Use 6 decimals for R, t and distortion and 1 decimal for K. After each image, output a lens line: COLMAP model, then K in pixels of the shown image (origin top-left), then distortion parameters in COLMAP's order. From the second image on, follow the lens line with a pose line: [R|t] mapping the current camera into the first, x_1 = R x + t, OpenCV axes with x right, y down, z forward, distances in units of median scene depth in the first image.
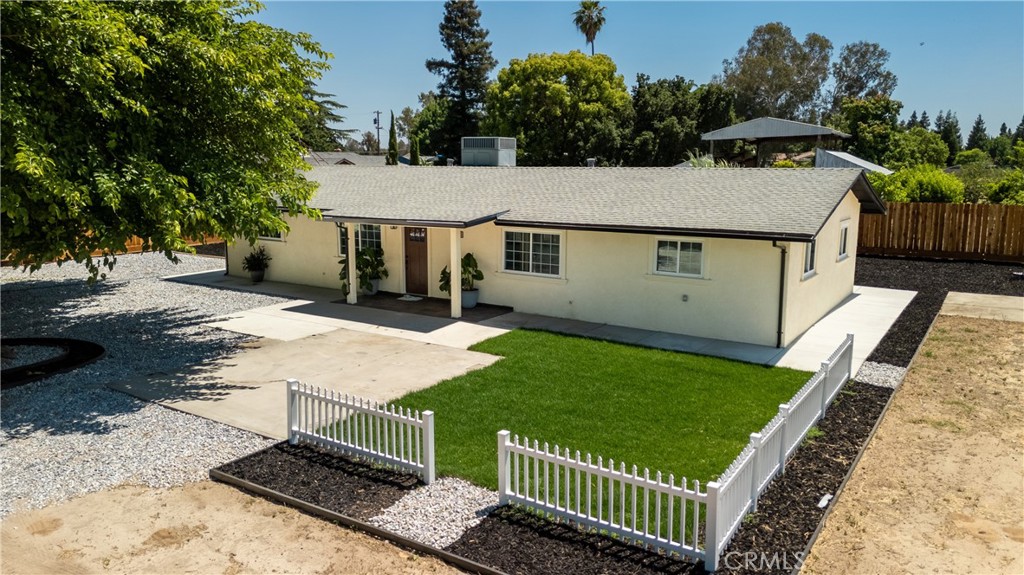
lens RADIAL K [[753.3, 0, 512.0], [0, 753.3, 287.5], [0, 0, 1]] dist [0.087496, -0.103180]
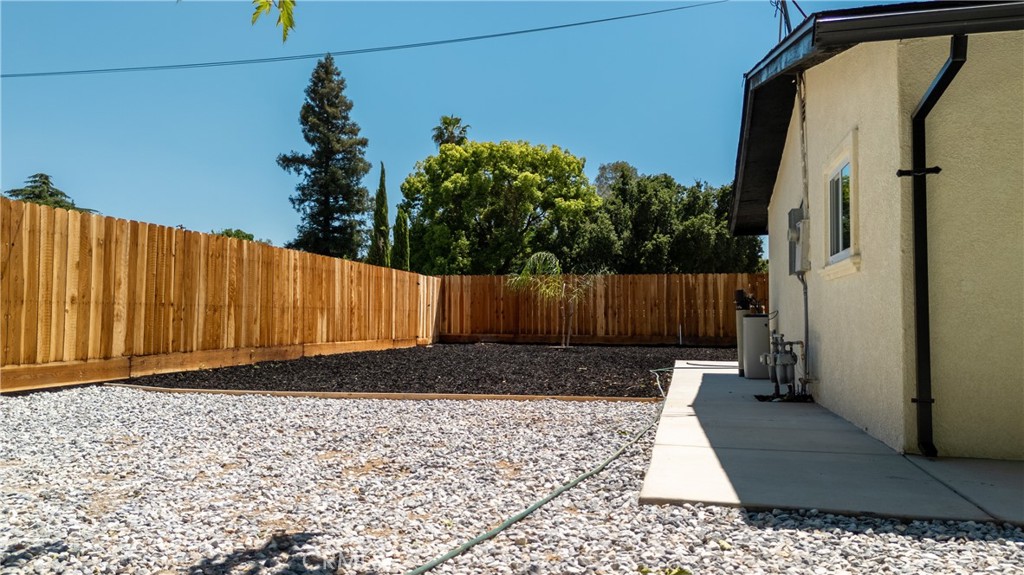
lens RADIAL K [[753.3, 0, 512.0], [0, 753.3, 287.5], [0, 0, 1]] dist [0.087496, -0.103180]
pose [[0.938674, 0.020859, 0.344174, -0.548458], [0.050643, 0.979003, -0.197454, -0.026595], [-0.341066, 0.202775, 0.917909, 0.894044]]
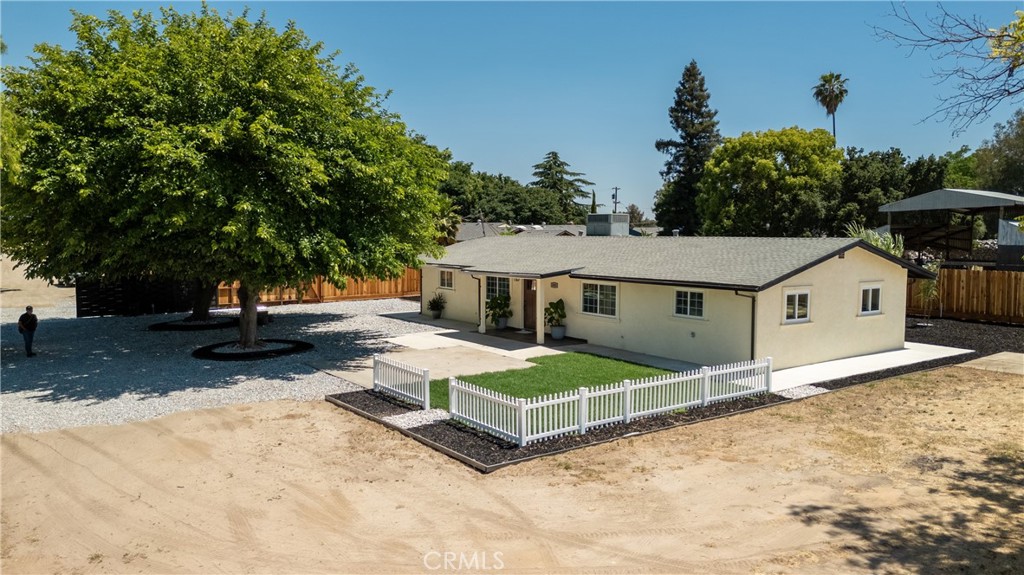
lens RADIAL K [[753.3, 0, 512.0], [0, 753.3, 287.5], [0, 0, 1]] dist [0.087496, -0.103180]
pose [[0.938490, 0.025844, -0.344337, 0.261492], [-0.057577, 0.994947, -0.082252, 0.040240], [0.340472, 0.097019, 0.935236, -0.238229]]
